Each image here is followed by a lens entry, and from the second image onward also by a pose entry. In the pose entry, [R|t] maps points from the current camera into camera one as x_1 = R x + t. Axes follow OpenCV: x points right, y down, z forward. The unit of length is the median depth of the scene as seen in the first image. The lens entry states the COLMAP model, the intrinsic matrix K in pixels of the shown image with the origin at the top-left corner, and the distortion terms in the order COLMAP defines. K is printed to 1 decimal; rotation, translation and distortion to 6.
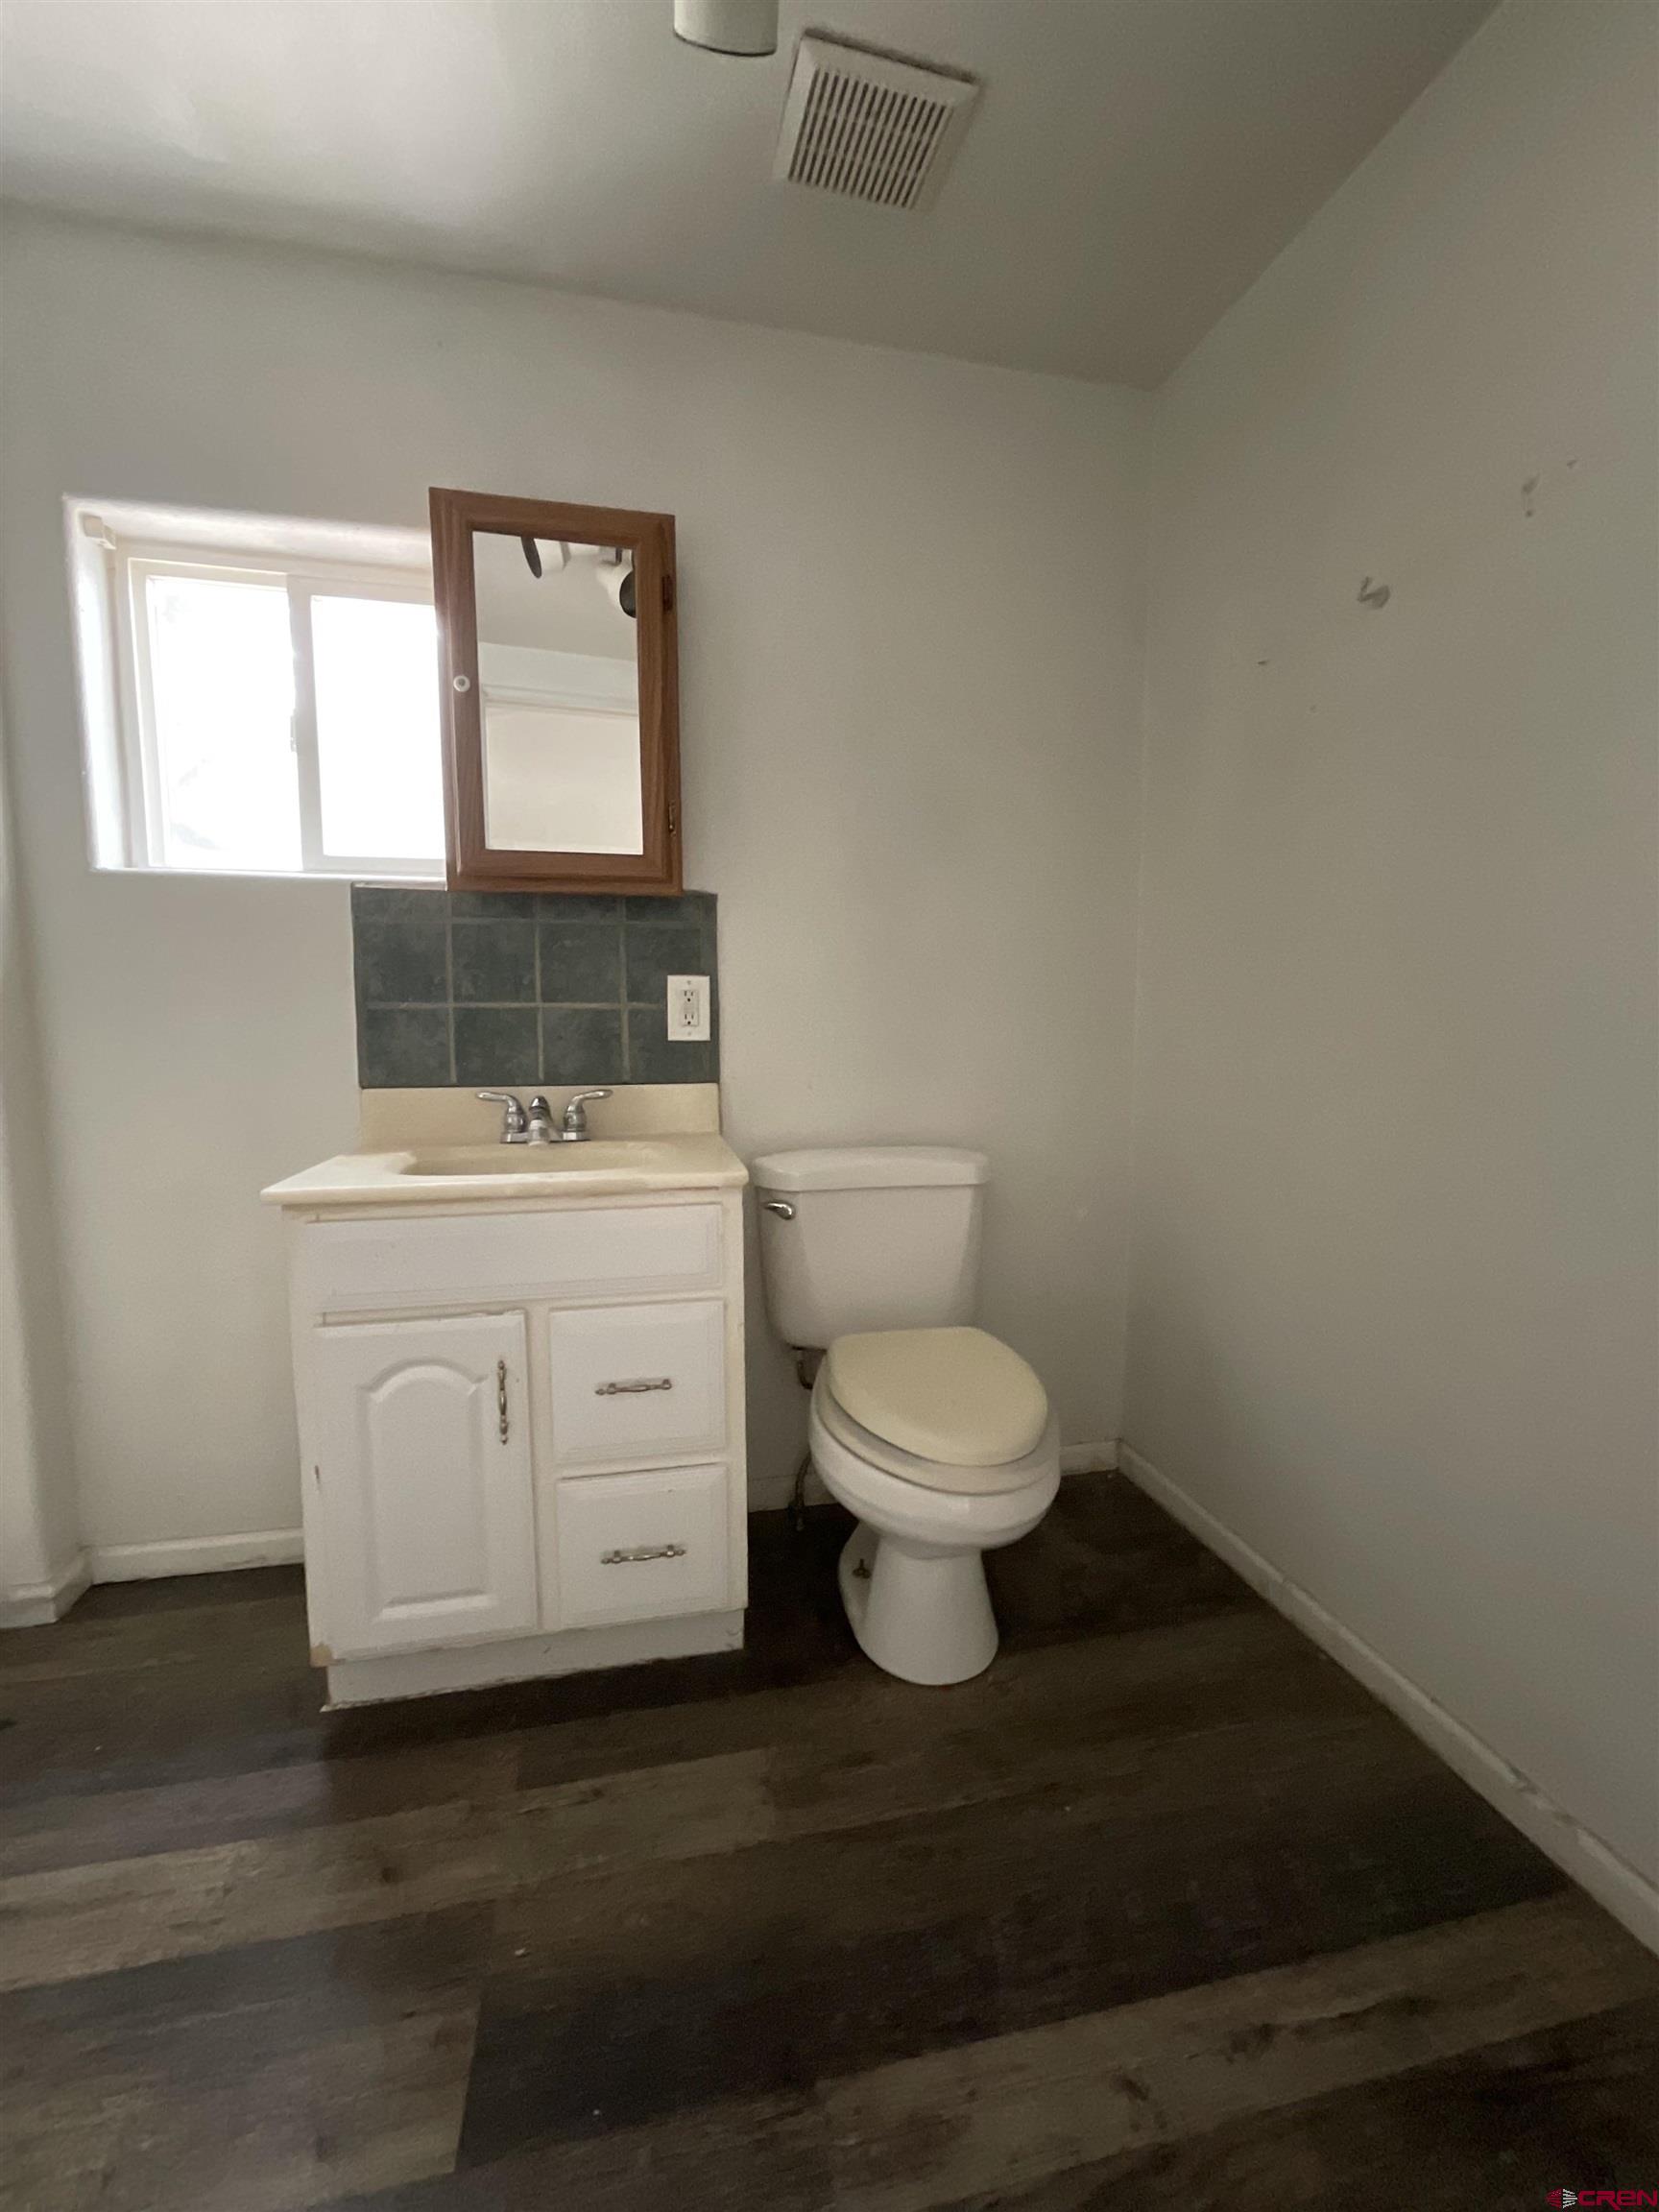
lens RADIAL K [[895.6, 0, 839.2], [0, 895.6, 1107.4], [0, 0, 1]] dist [-0.001174, -0.000379]
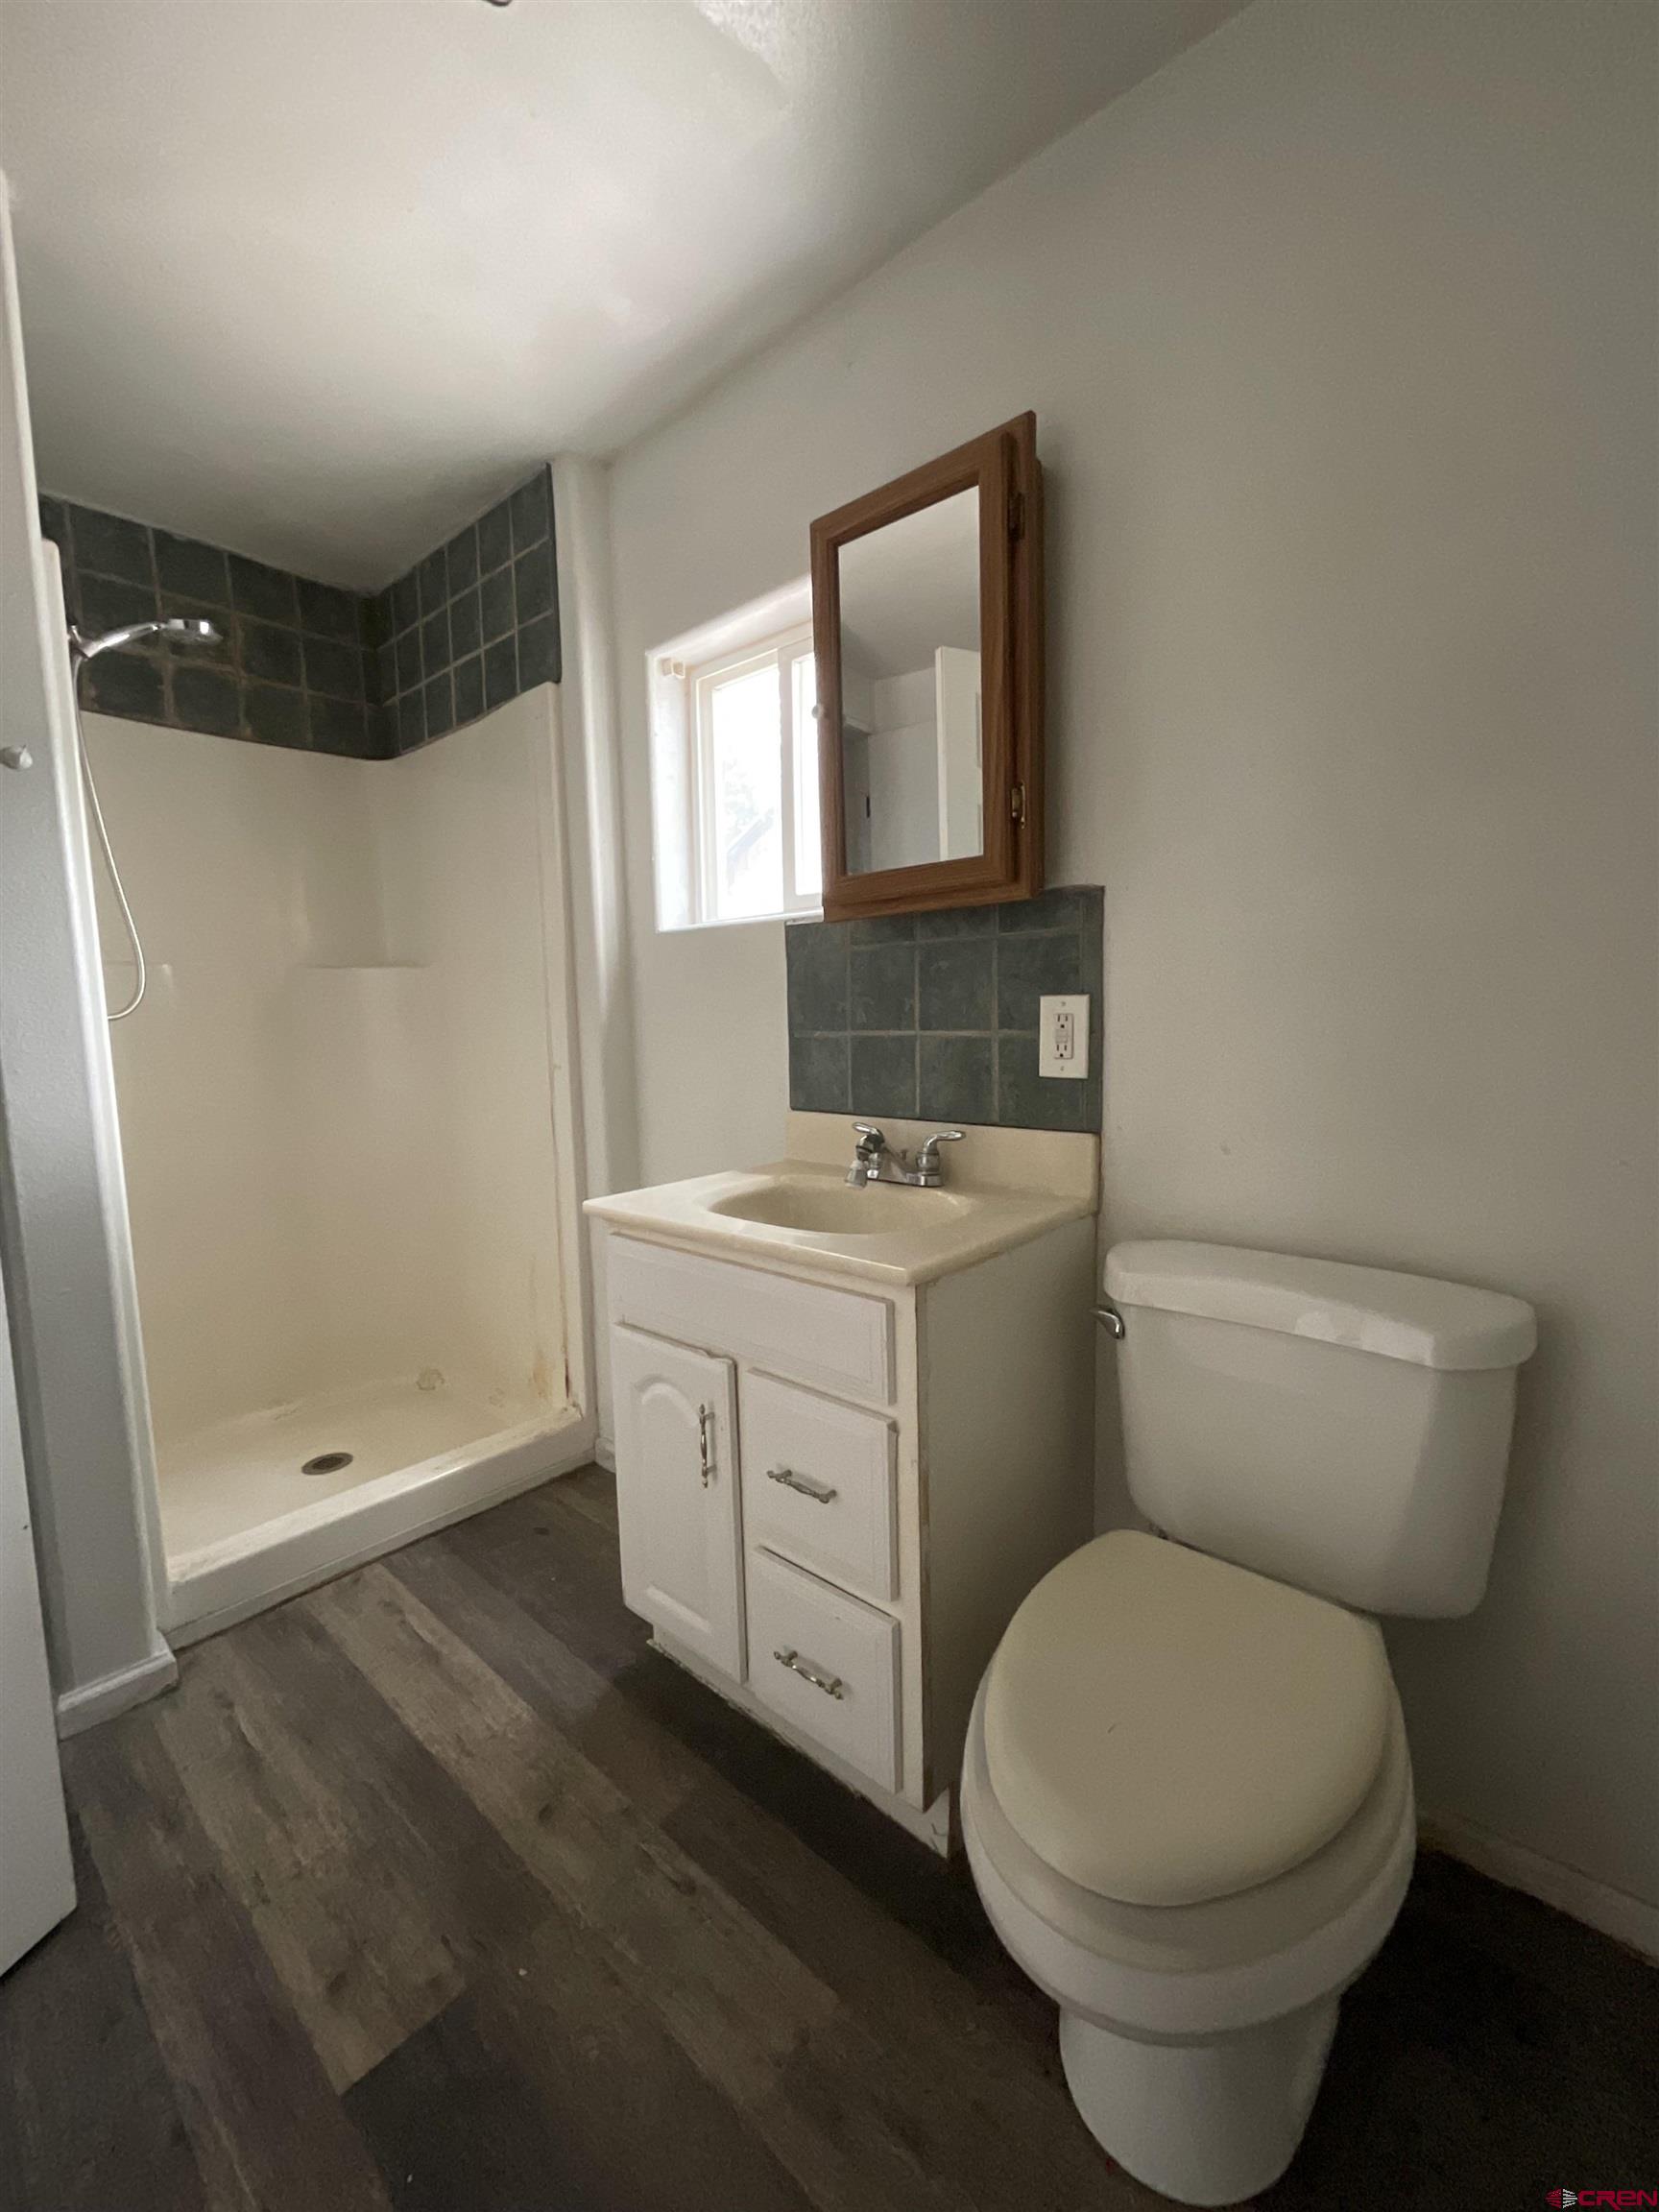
lens RADIAL K [[895.6, 0, 832.0], [0, 895.6, 1104.2], [0, 0, 1]] dist [-0.001174, -0.000379]
pose [[0.588701, 0.073670, -0.804987, 0.369197], [-0.056138, 0.997160, 0.050203, -0.083871], [0.806399, 0.015636, 0.591165, 0.389131]]
